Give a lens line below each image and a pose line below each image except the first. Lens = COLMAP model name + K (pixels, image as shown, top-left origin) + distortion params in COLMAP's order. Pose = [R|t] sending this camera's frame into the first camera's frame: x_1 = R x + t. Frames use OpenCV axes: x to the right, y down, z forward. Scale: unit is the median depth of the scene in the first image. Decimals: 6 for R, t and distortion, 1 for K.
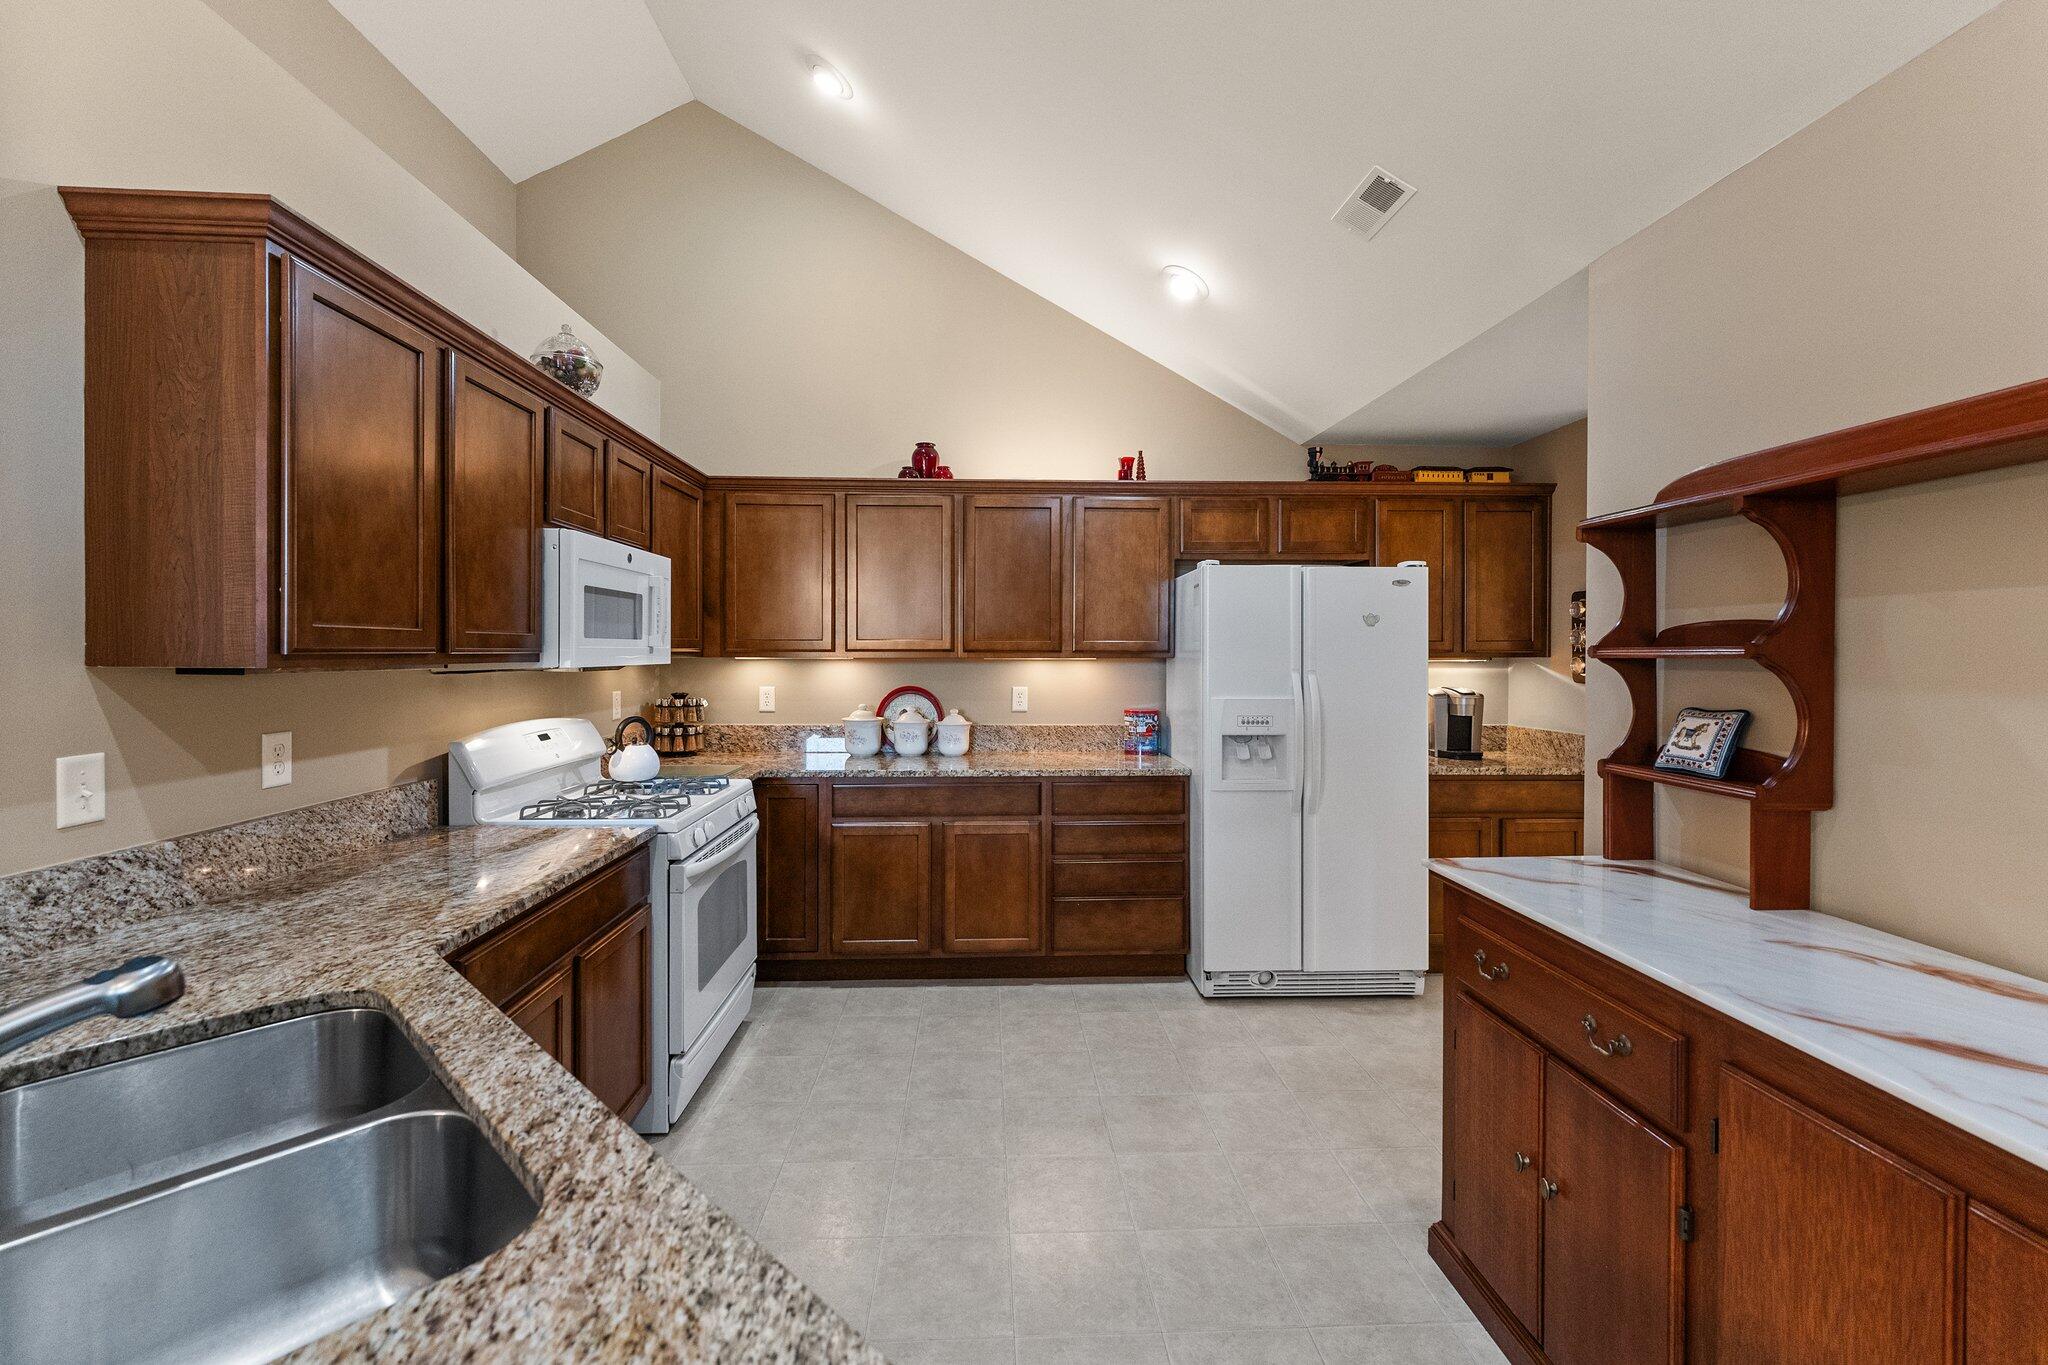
lens RADIAL K [[831.3, 0, 1039.8], [0, 831.3, 658.6], [0, 0, 1]] dist [0.003598, -0.000574]
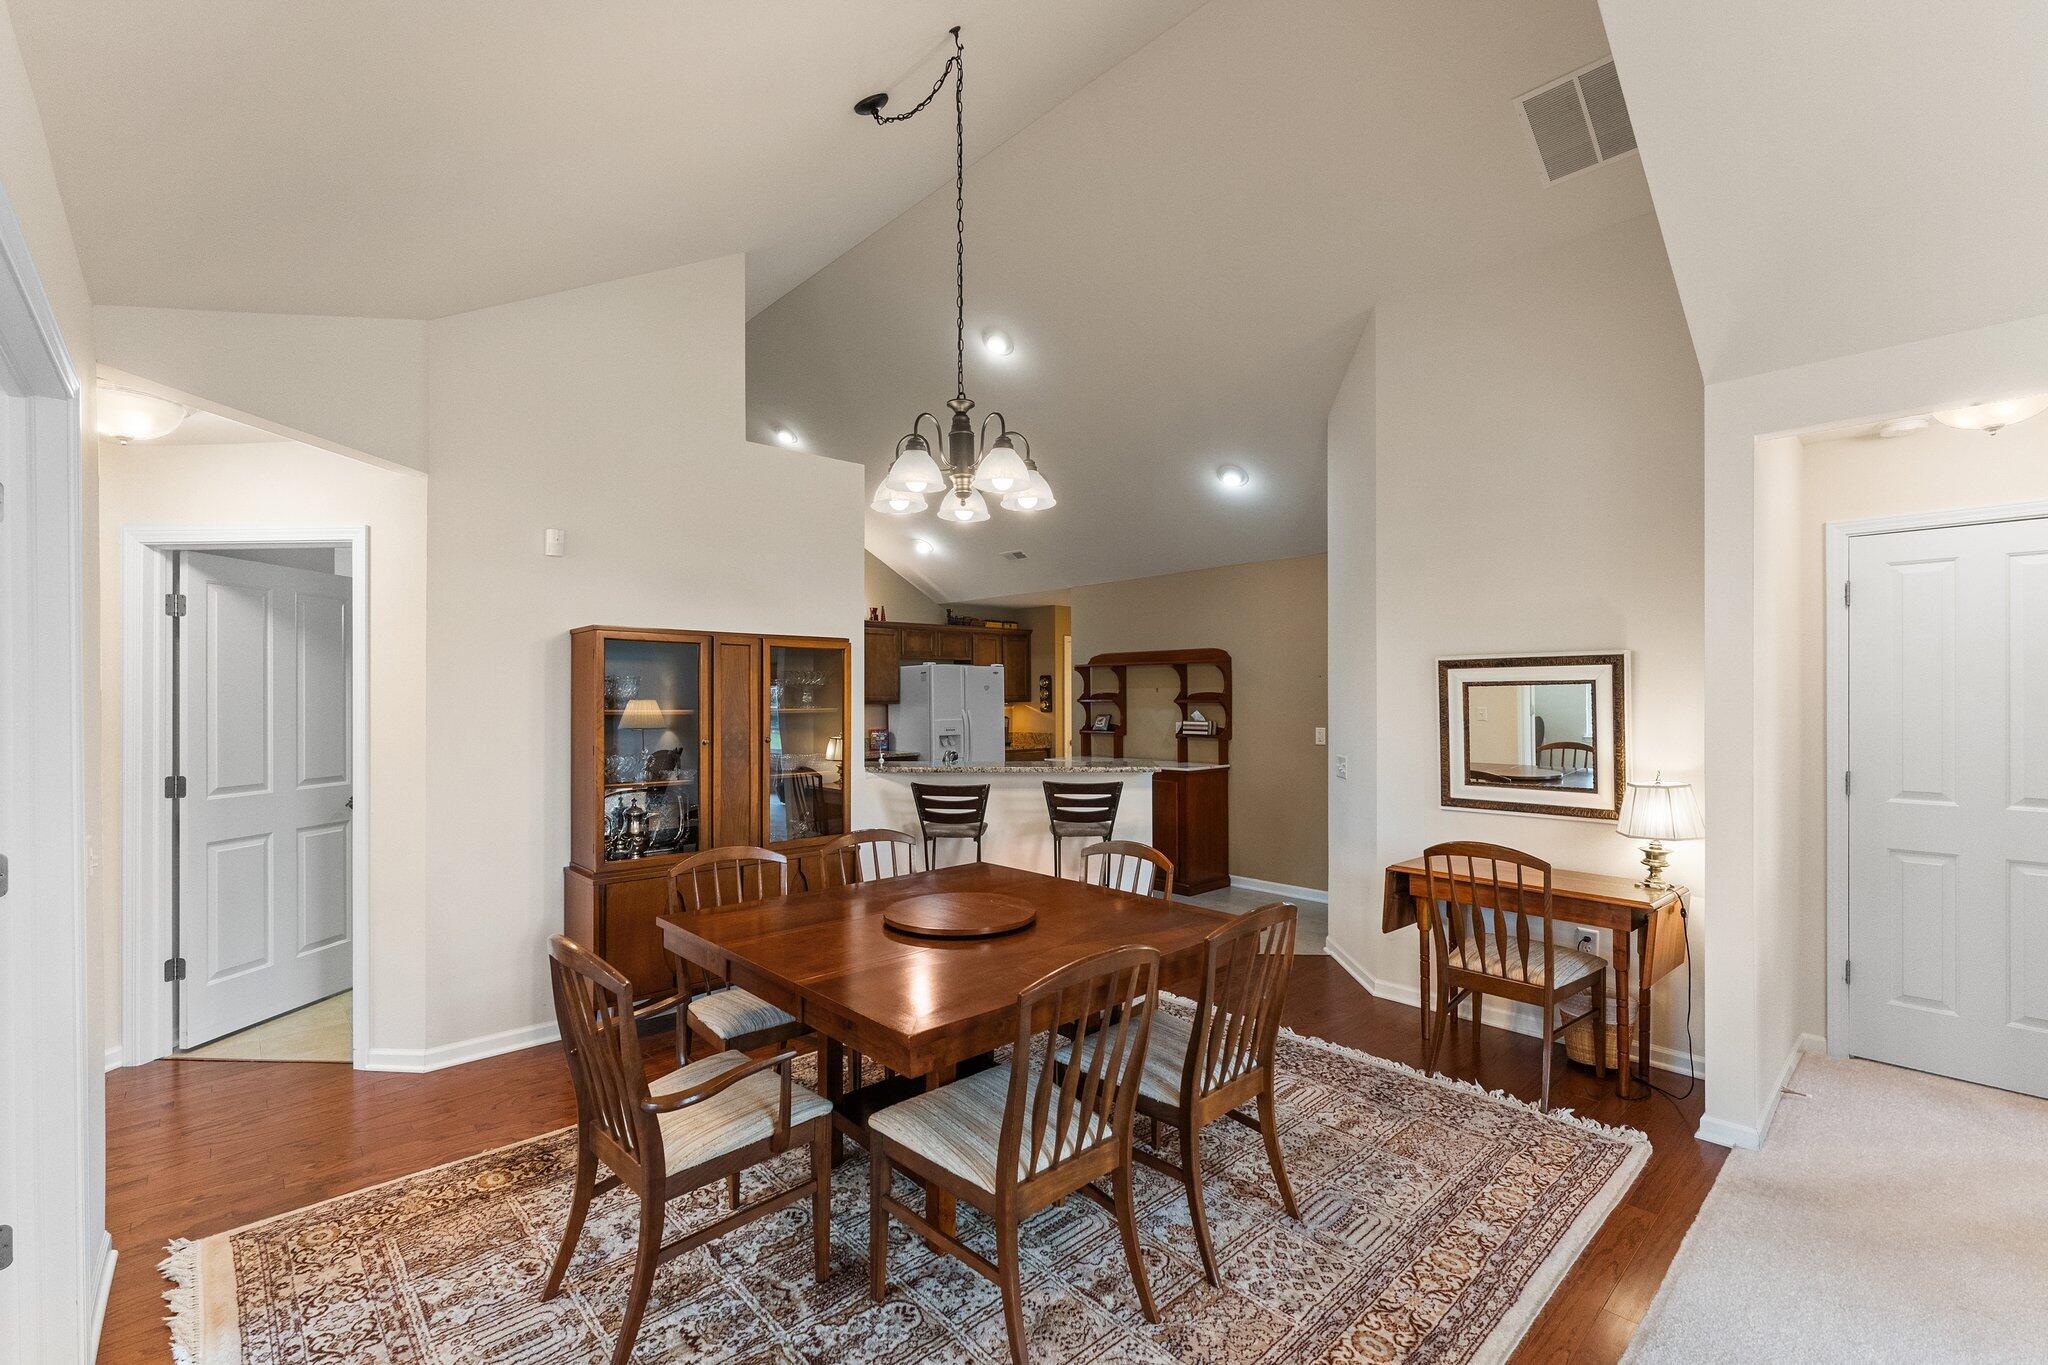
lens RADIAL K [[901.3, 0, 1009.3], [0, 901.3, 699.1], [0, 0, 1]] dist [-0.004189, -0.000909]
pose [[0.789874, -0.004503, 0.613253, -1.109848], [0.010791, 0.999920, -0.006556, 0.004040], [-0.613174, 0.011796, 0.789860, -1.078357]]
